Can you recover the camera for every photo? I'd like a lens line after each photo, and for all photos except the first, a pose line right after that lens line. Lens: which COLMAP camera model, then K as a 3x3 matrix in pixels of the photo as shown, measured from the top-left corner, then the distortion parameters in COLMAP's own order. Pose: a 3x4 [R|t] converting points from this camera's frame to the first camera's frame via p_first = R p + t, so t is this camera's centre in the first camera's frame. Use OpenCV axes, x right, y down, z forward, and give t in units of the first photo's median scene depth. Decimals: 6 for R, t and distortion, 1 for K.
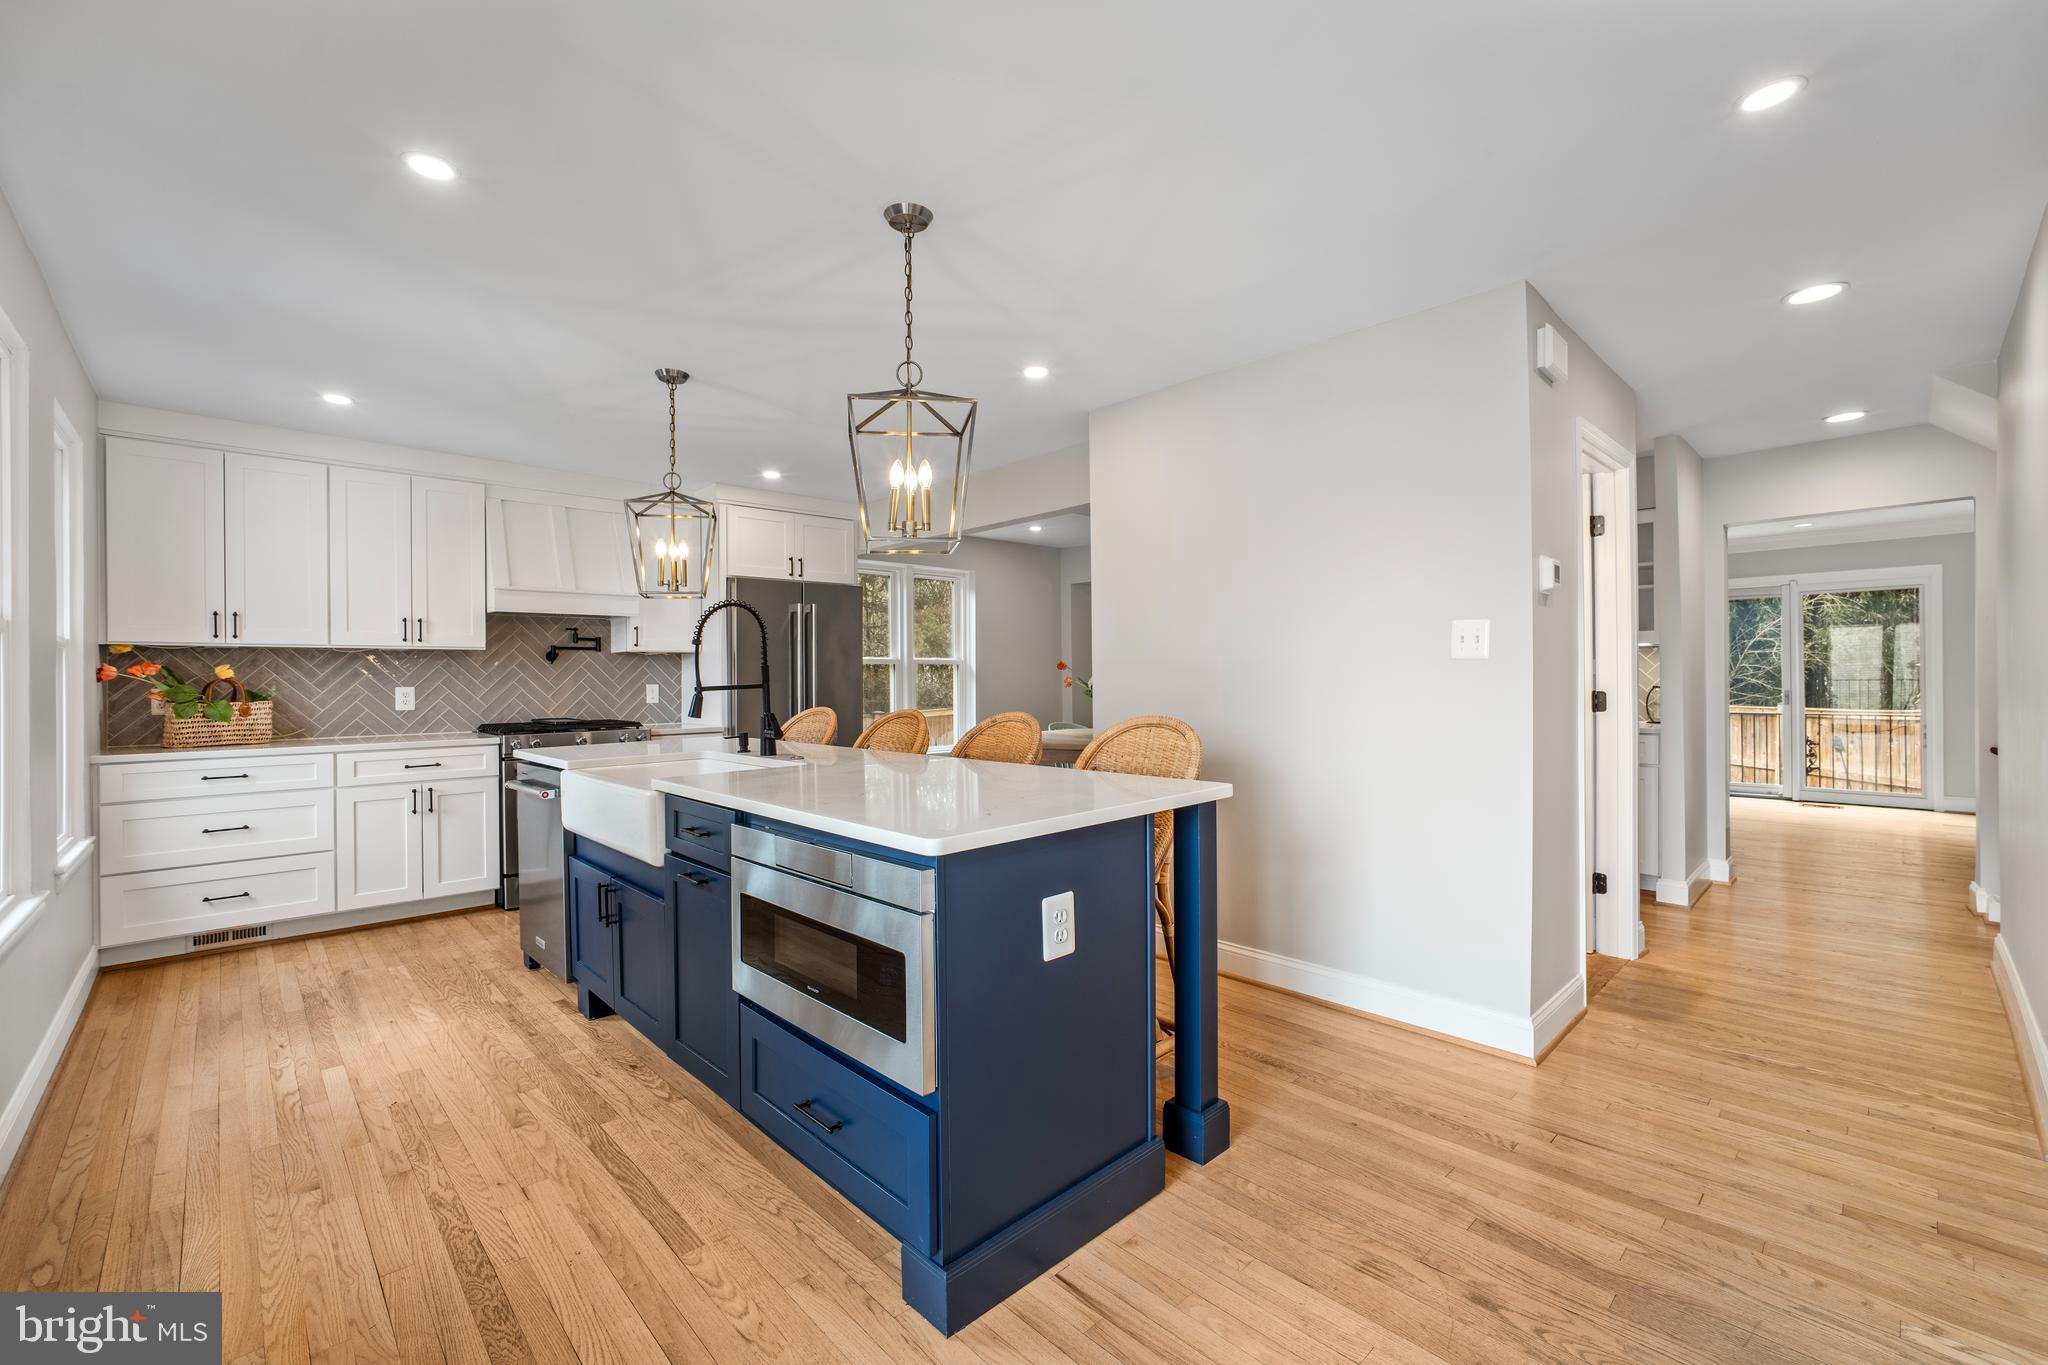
lens RADIAL K [[857.2, 0, 1026.2], [0, 857.2, 681.1], [0, 0, 1]] dist [-0.027414, 0.007524]
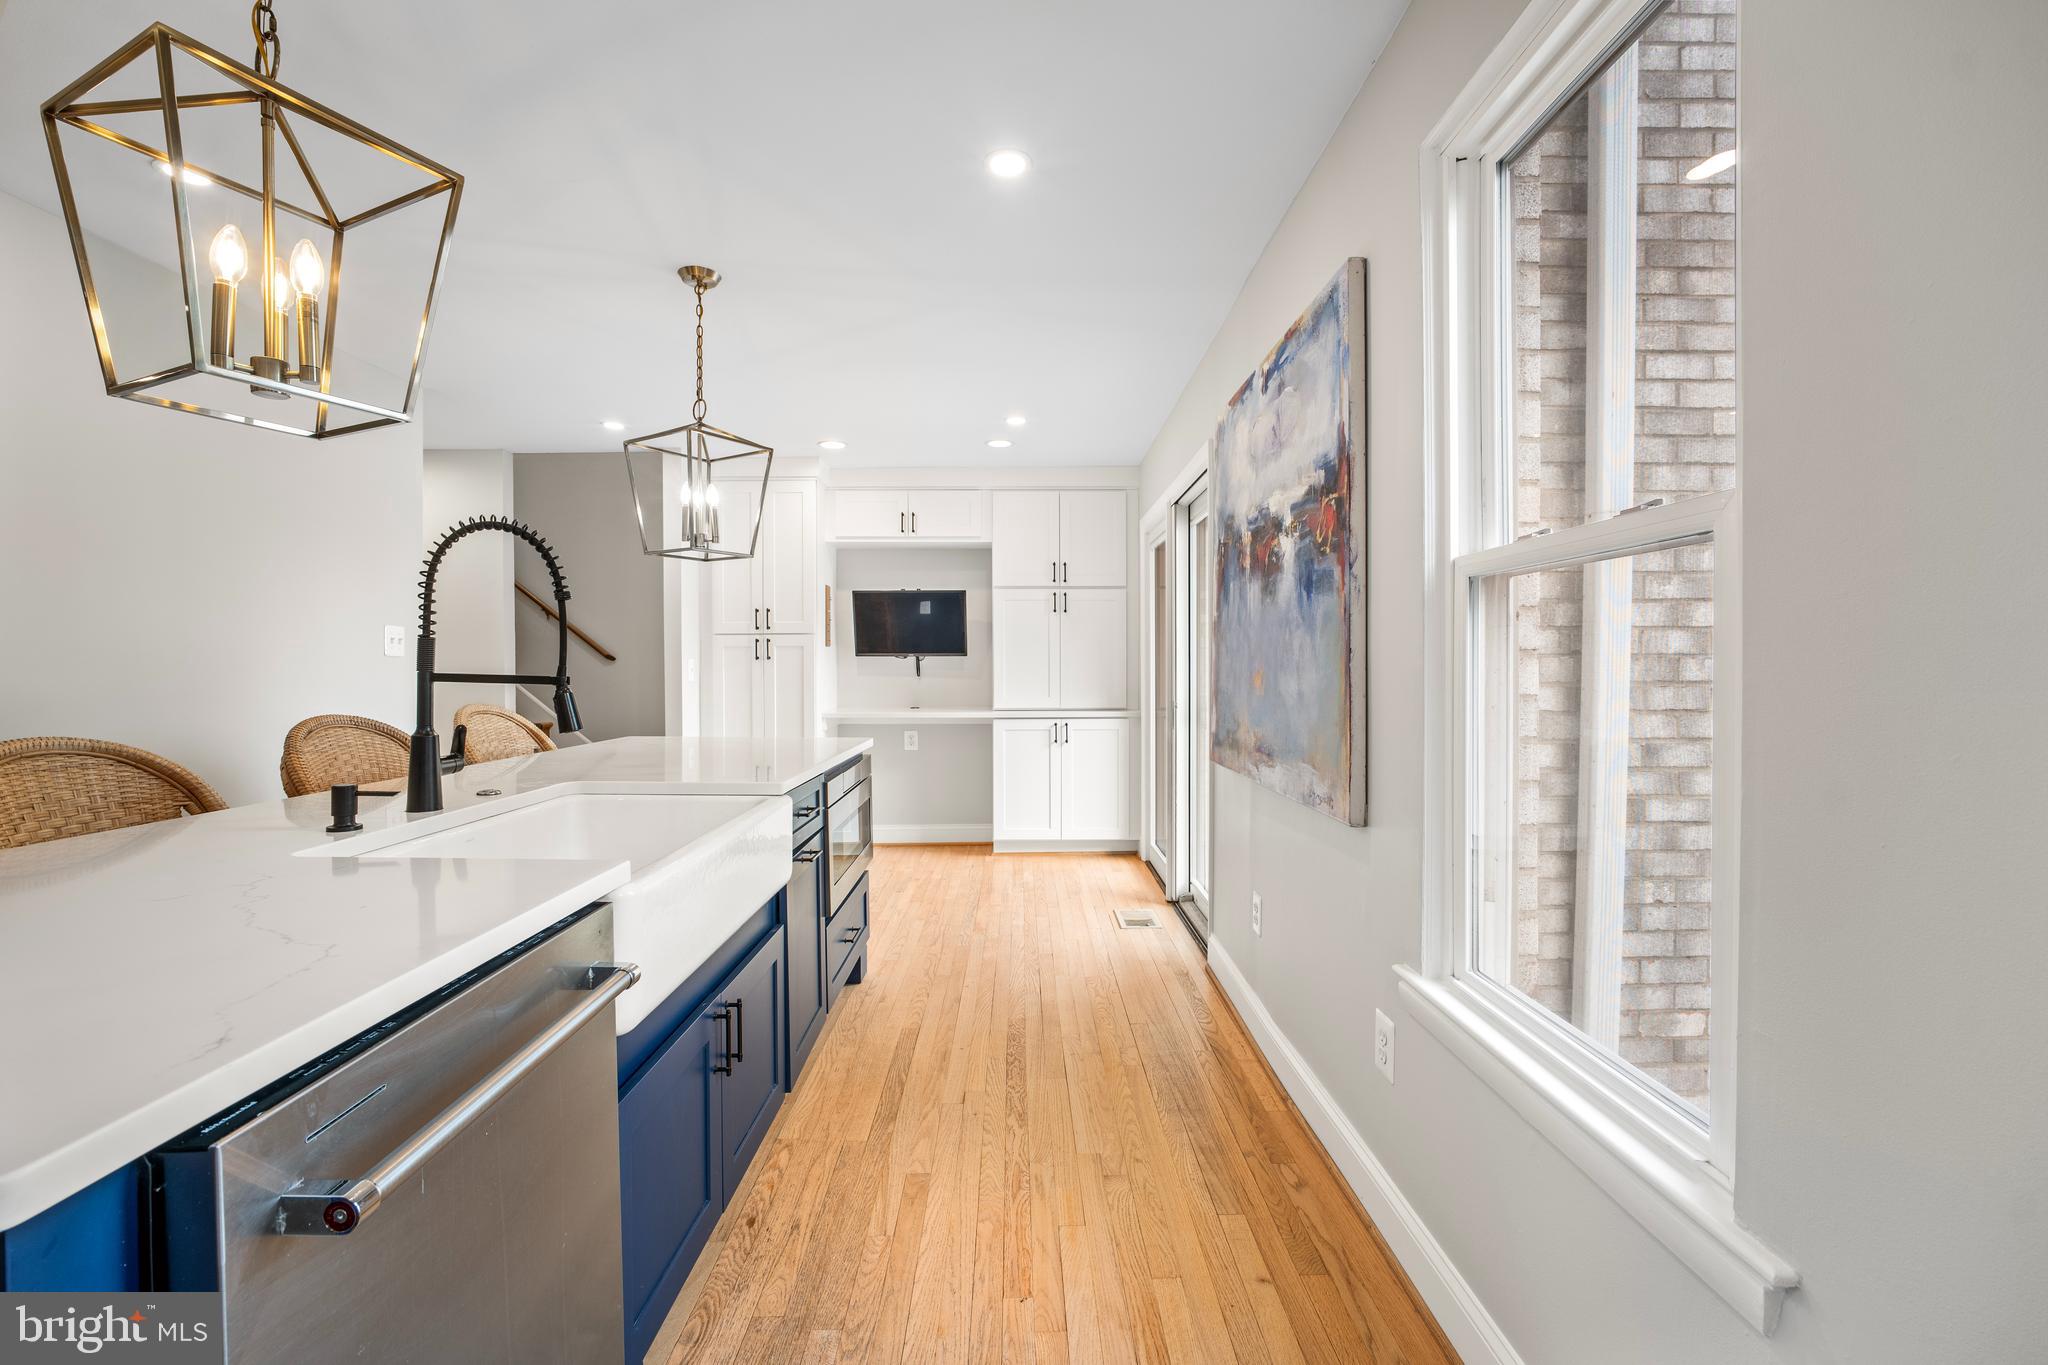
lens RADIAL K [[857.2, 0, 1022.5], [0, 857.2, 679.9], [0, 0, 1]] dist [-0.027414, 0.007524]
pose [[-0.728459, 0.002317, 0.685086, -1.415053], [0.006698, 0.999971, 0.003740, 0.014445], [-0.685057, 0.007313, -0.728453, 1.736885]]
